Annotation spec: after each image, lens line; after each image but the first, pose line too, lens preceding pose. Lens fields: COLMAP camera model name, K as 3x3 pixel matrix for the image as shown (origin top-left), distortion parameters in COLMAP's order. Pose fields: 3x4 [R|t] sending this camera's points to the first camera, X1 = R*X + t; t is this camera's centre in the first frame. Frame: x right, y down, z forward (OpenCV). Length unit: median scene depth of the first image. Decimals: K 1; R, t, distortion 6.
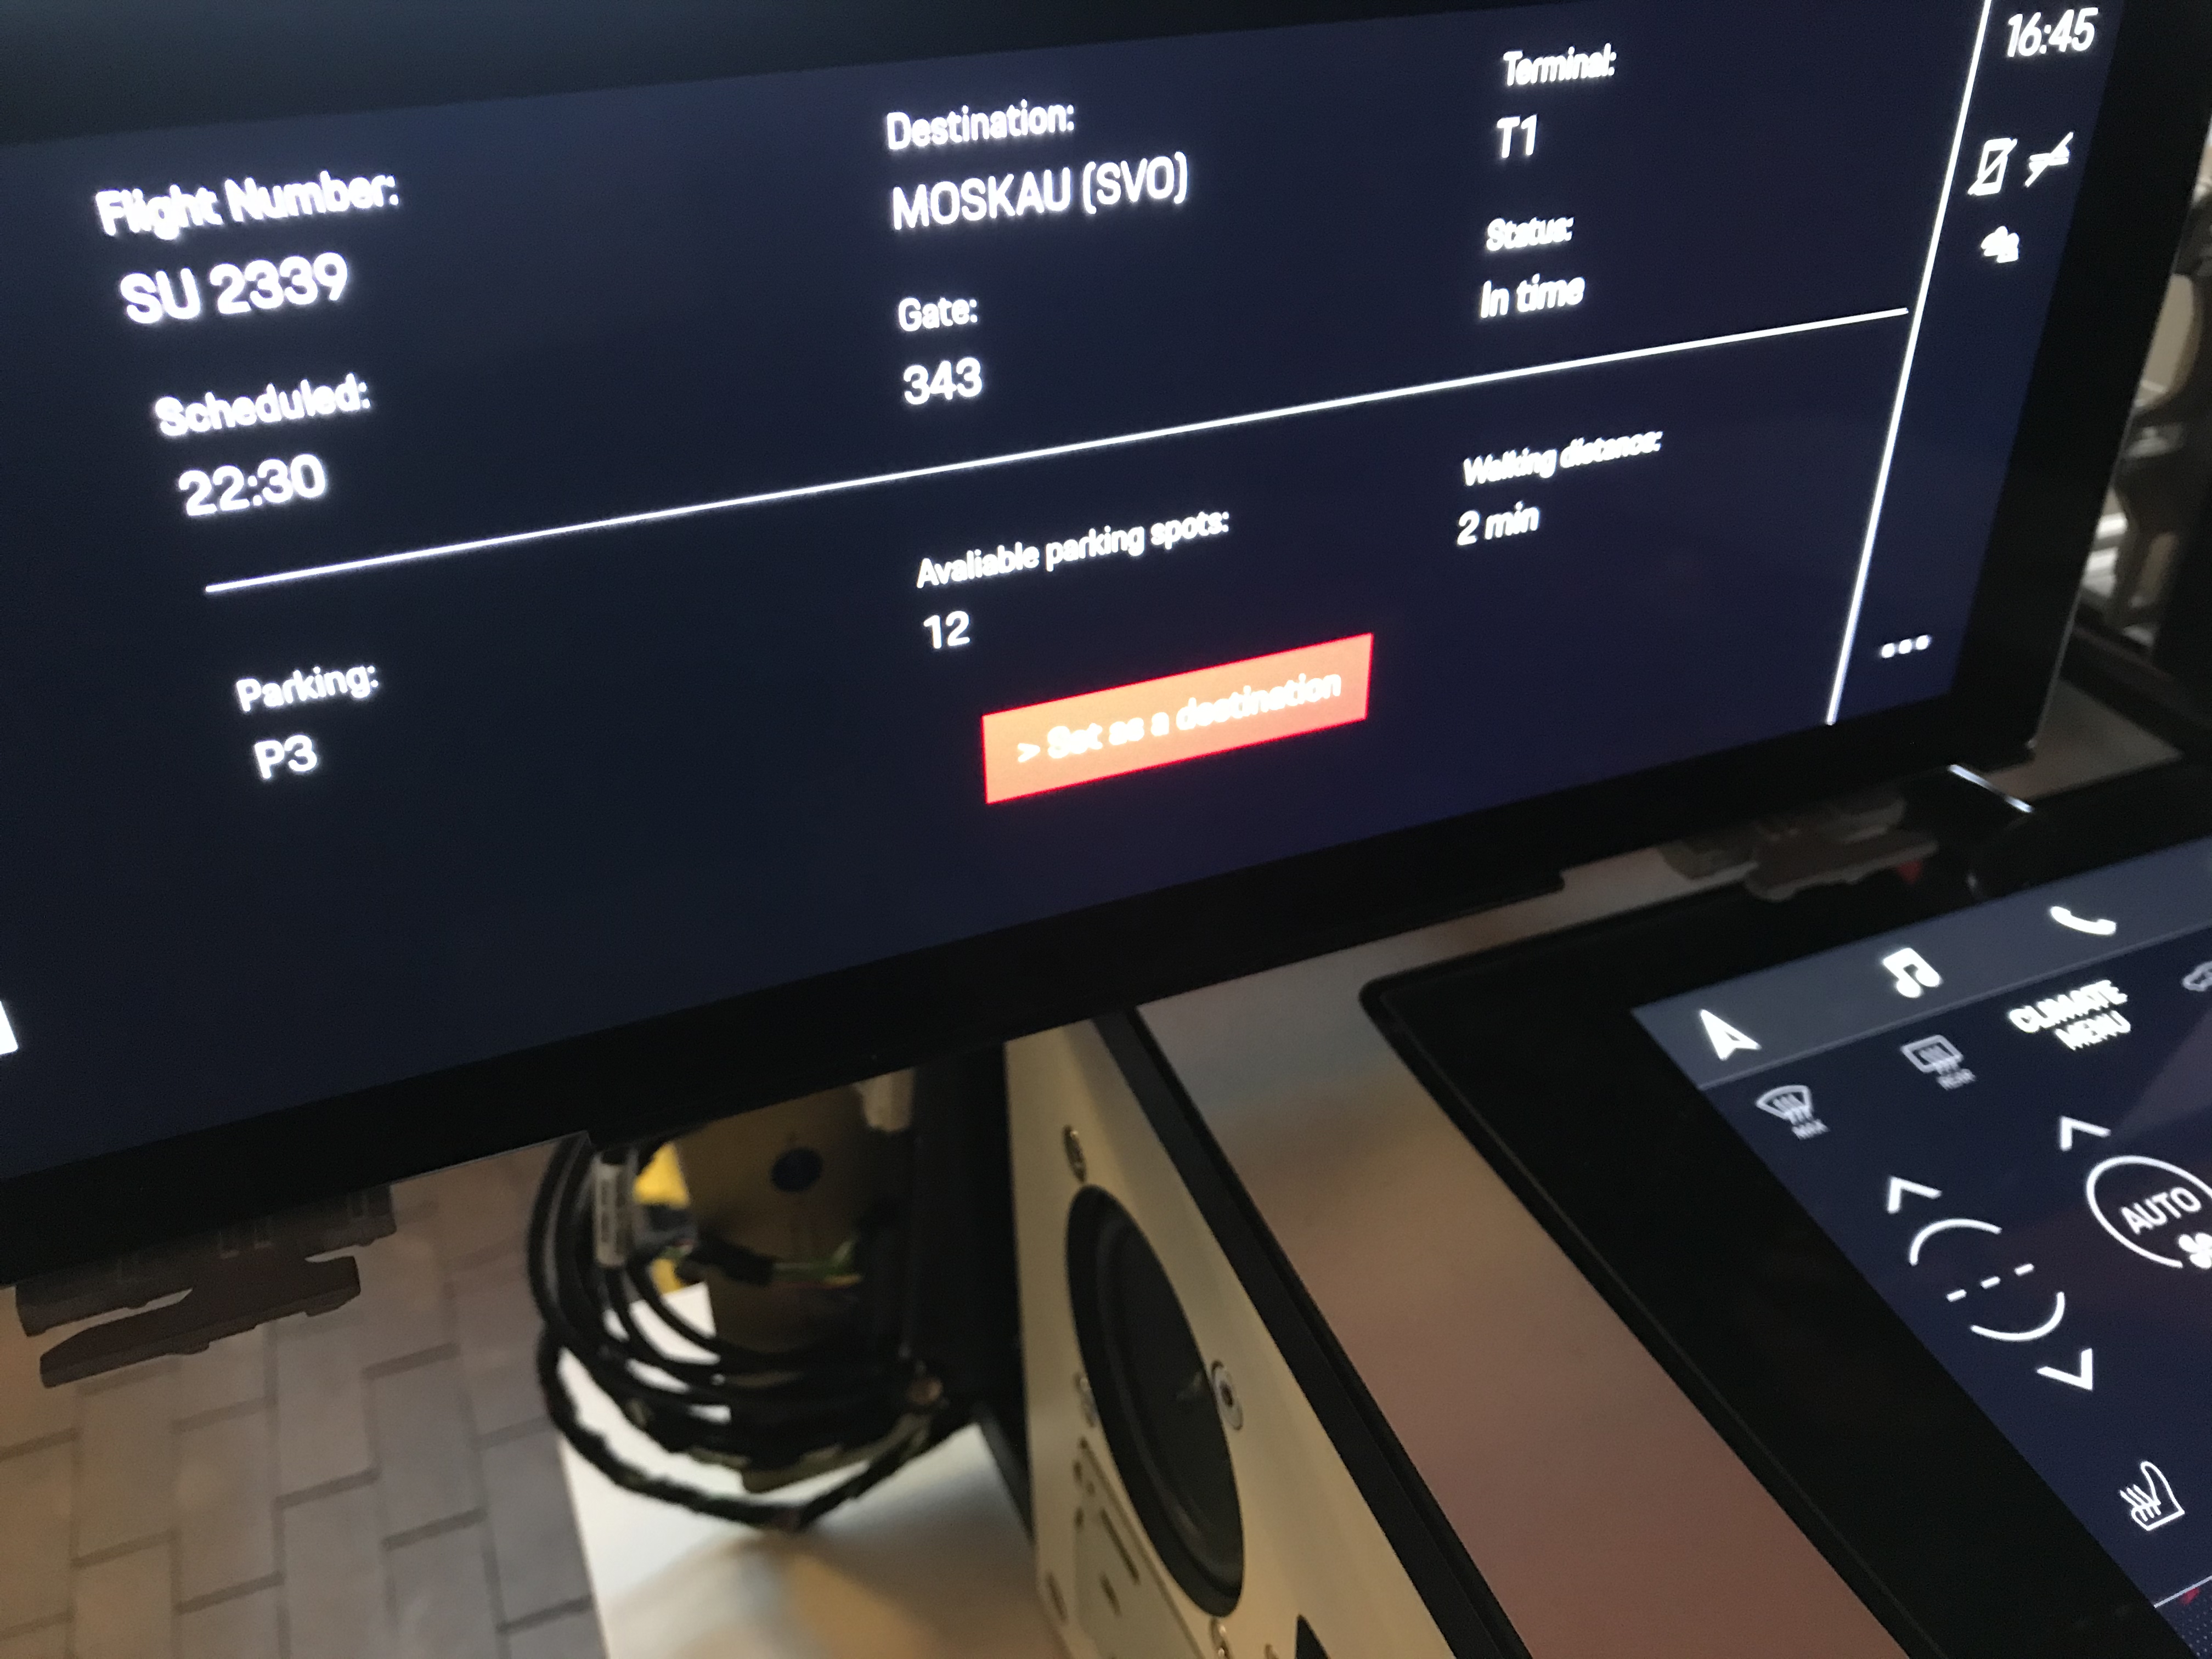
lens RADIAL K [[1831.4, 0, 1106.0], [0, 1831.4, 829.5], [0, 0, 1]] dist [0.002936, 0.002092]
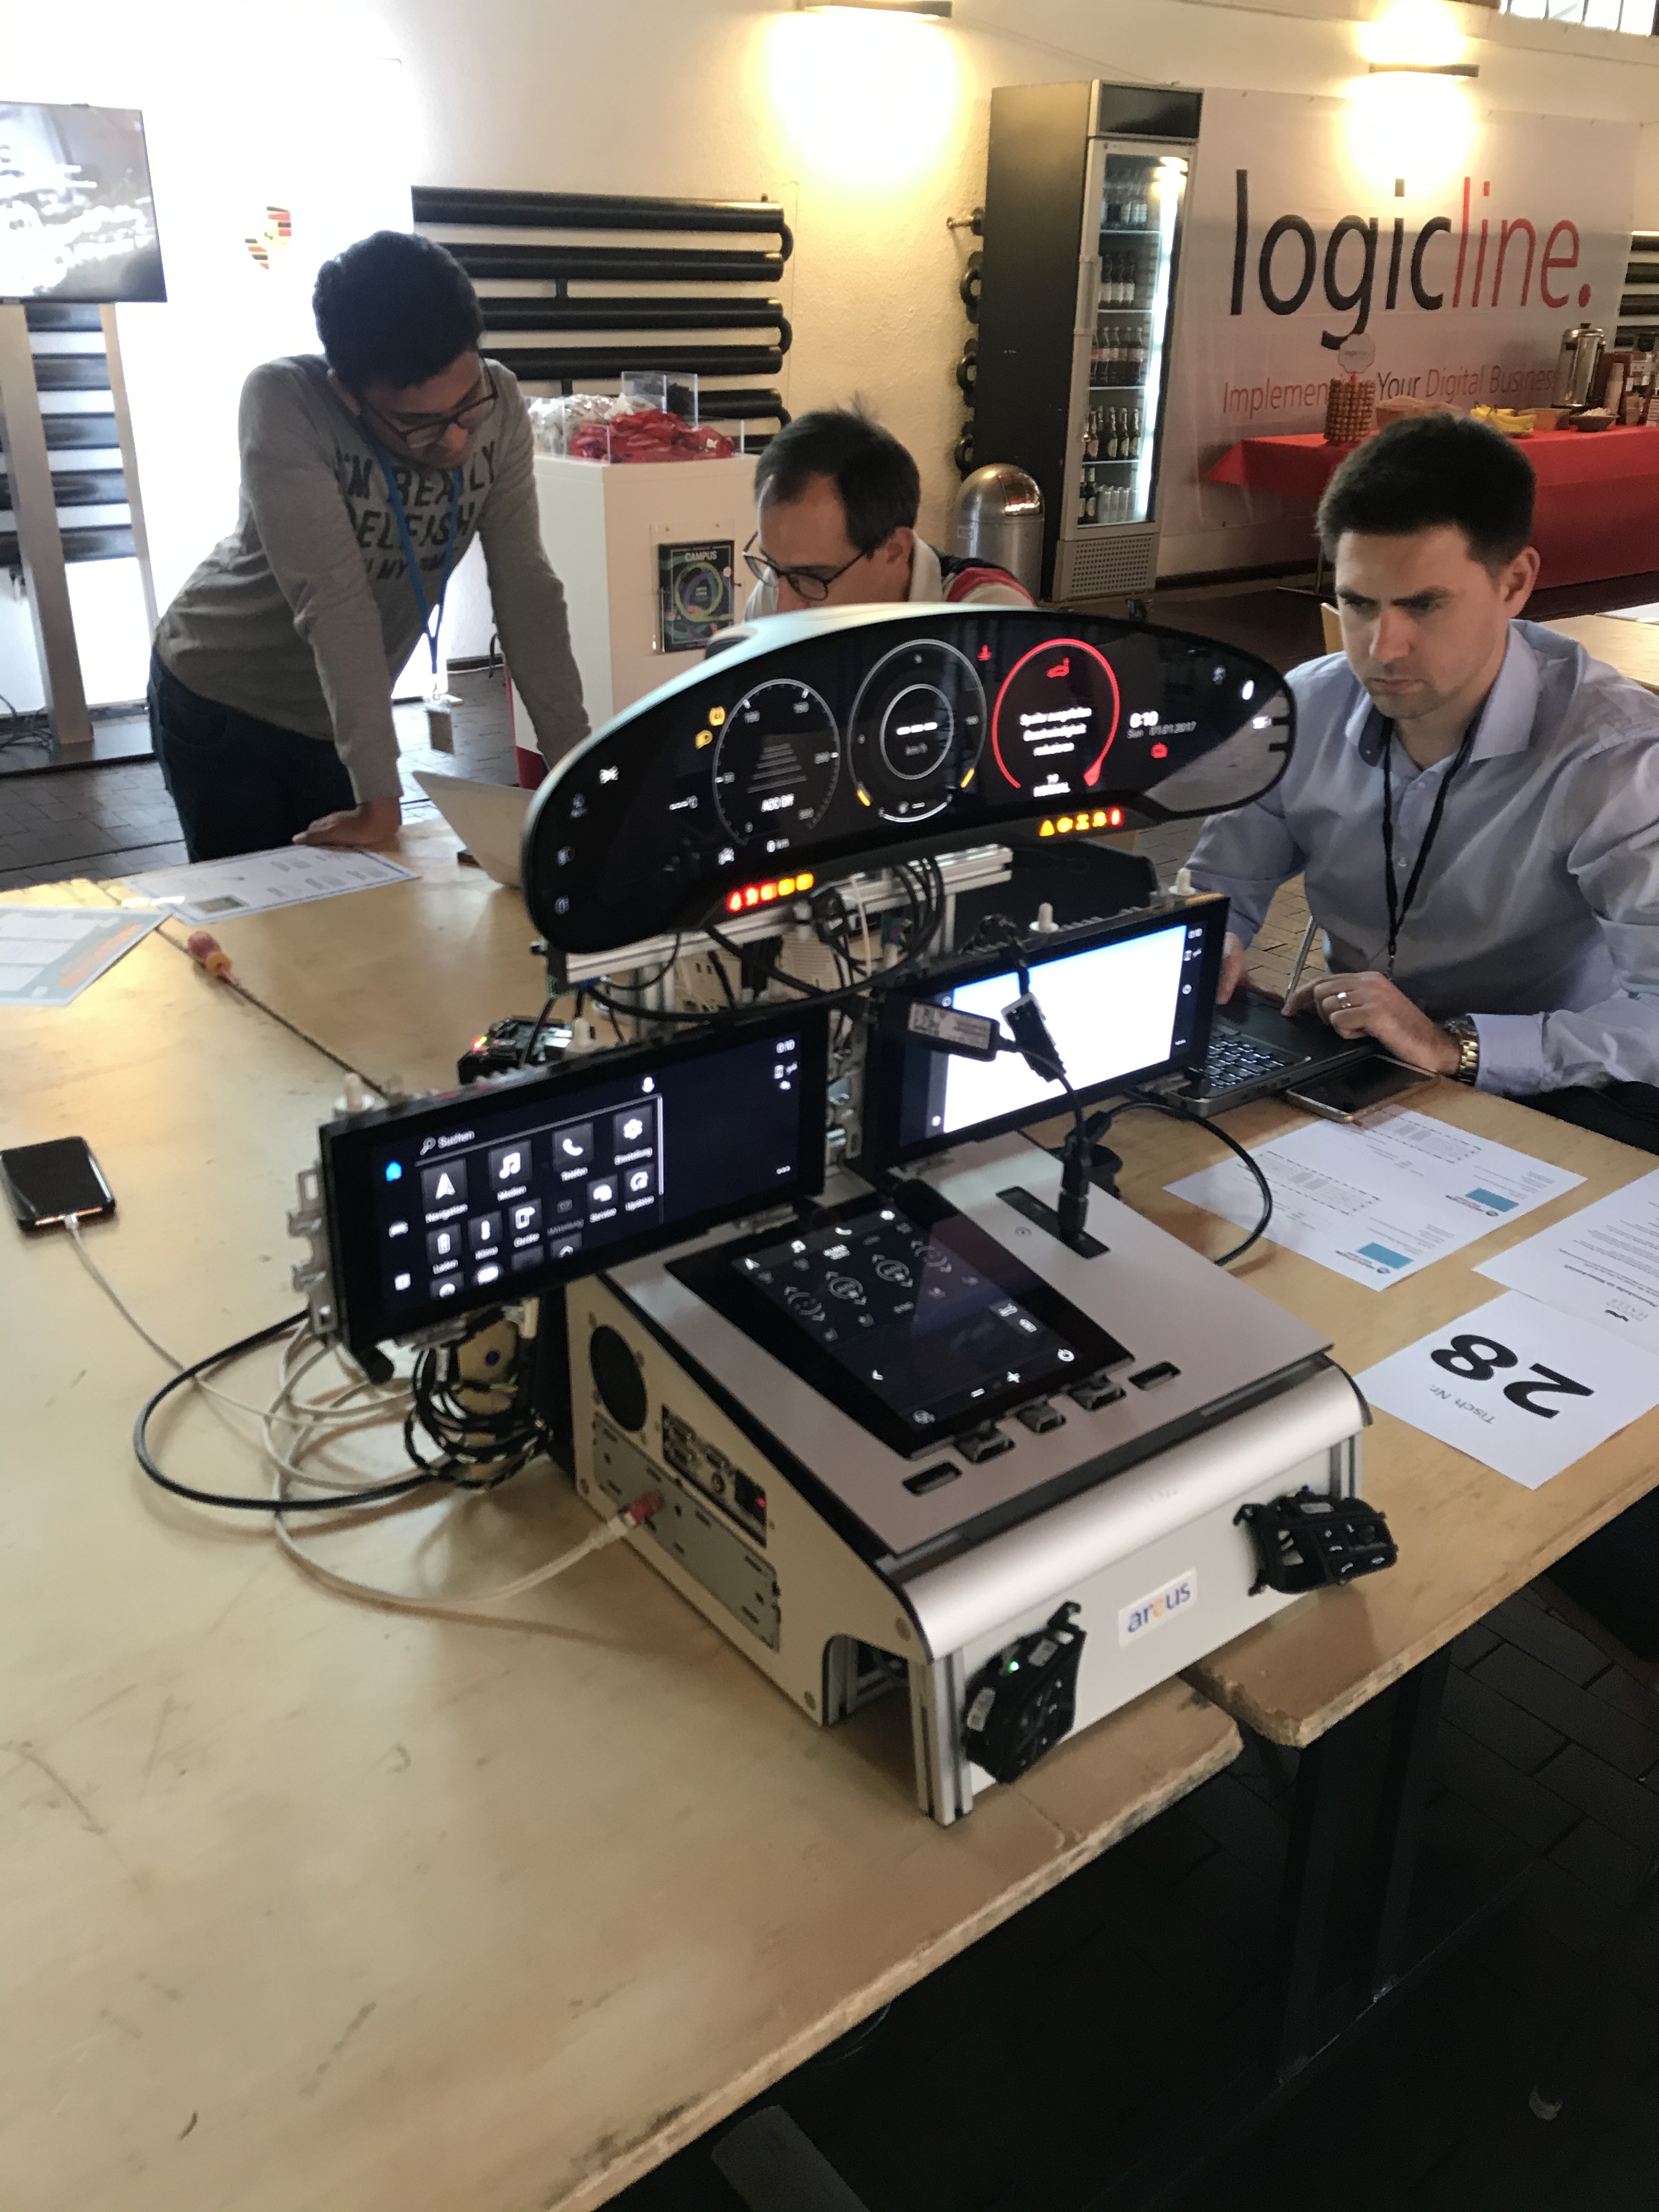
lens RADIAL K [[1831.4, 0, 829.5], [0, 1831.4, 1106.0], [0, 0, 1]] dist [0.002936, 0.002092]
pose [[0.963021, -0.077845, 0.257936, -0.524928], [0.109113, 0.988013, -0.109201, 0.226844], [-0.246344, 0.133307, 0.959971, -3.016707]]
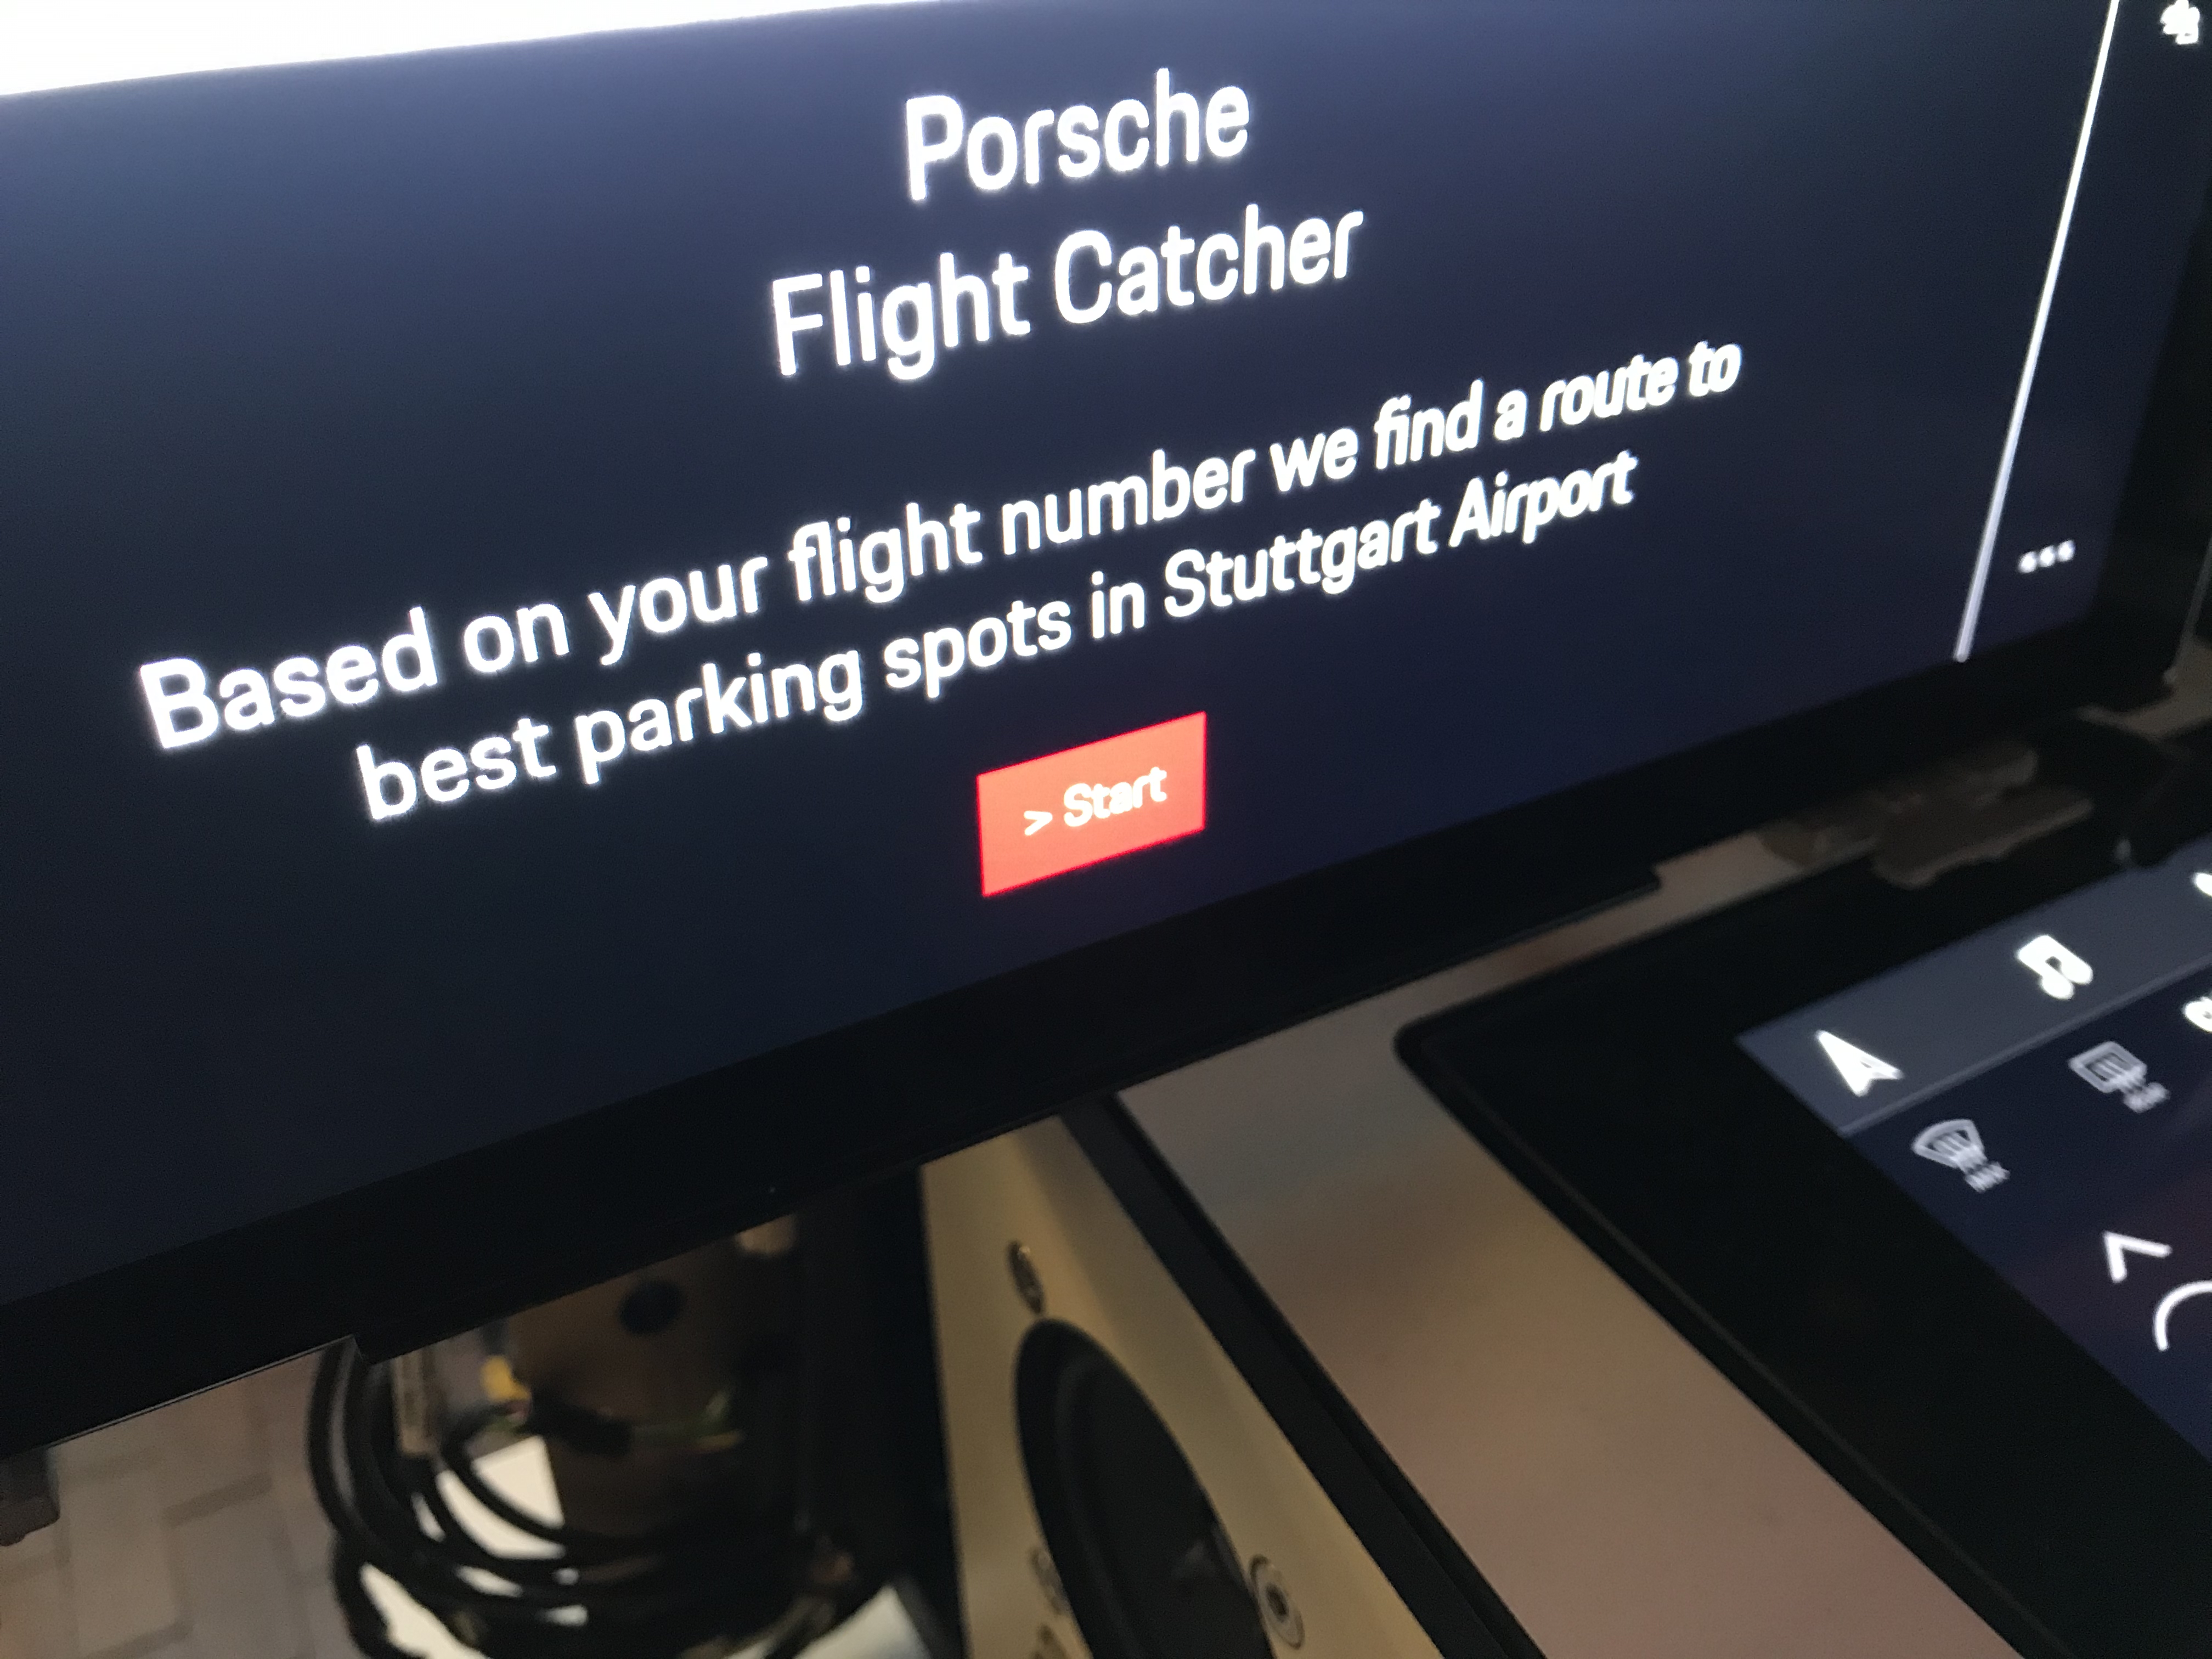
lens RADIAL K [[1831.4, 0, 1106.0], [0, 1831.4, 829.5], [0, 0, 1]] dist [0.002936, 0.002092]
pose [[0.993377, -0.060988, 0.097380, -0.051396], [0.063153, 0.997817, -0.019302, 0.007400], [-0.095991, 0.025324, 0.995060, 0.245202]]
